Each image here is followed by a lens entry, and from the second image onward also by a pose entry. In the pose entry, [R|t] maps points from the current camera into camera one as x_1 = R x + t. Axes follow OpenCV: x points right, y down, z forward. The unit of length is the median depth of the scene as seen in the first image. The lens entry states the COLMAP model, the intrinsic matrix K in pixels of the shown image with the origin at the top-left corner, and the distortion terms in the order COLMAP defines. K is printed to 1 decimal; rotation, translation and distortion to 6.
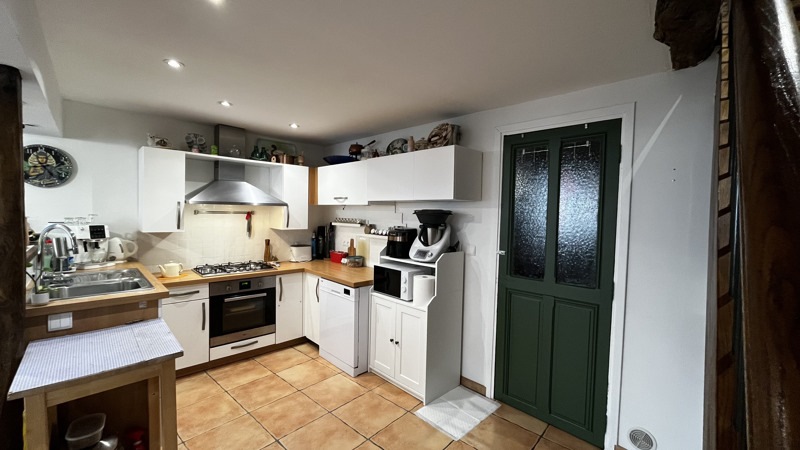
lens RADIAL K [[327.7, 0, 400.0], [0, 327.7, 225.0], [0, 0, 1]] dist [0.000830, -0.000051]
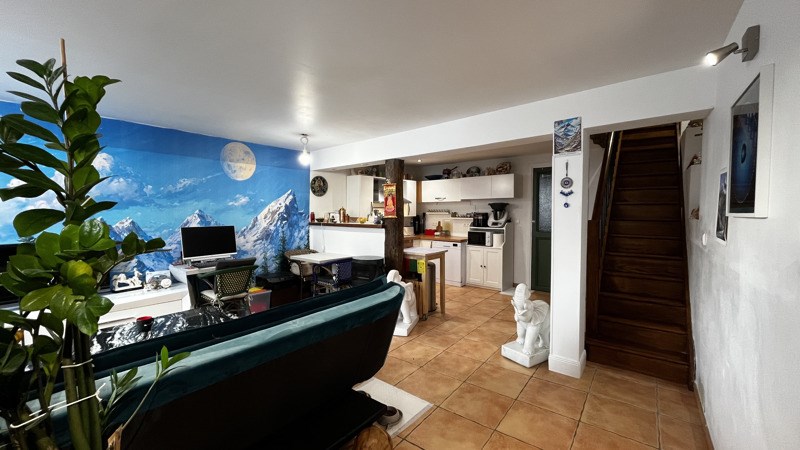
lens RADIAL K [[327.7, 0, 400.0], [0, 327.7, 225.0], [0, 0, 1]] dist [0.000830, -0.000051]
pose [[0.995765, -0.030469, 0.086738, -0.685106], [0.030103, 0.999532, 0.005527, 0.062207], [-0.086866, -0.002892, 0.996216, -0.983592]]
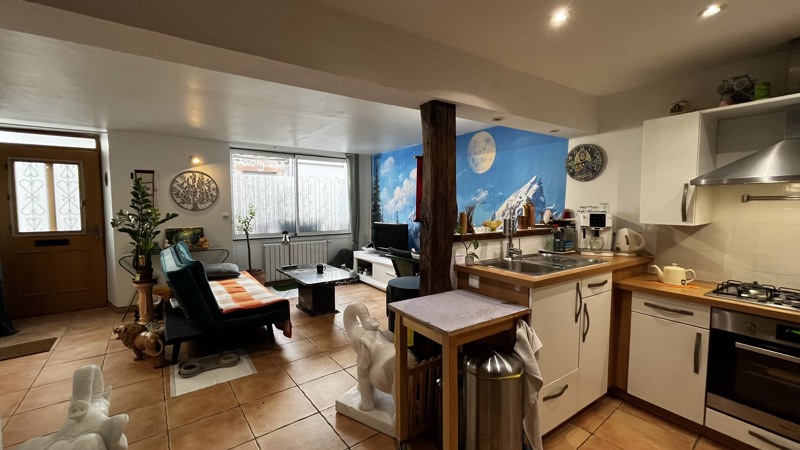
lens RADIAL K [[327.7, 0, 400.0], [0, 327.7, 225.0], [0, 0, 1]] dist [0.000830, -0.000051]
pose [[-0.178391, 0.034610, -0.983351, 0.156023], [-0.042558, 0.998175, 0.042852, 0.016383], [0.983039, 0.049493, -0.176592, 0.517186]]
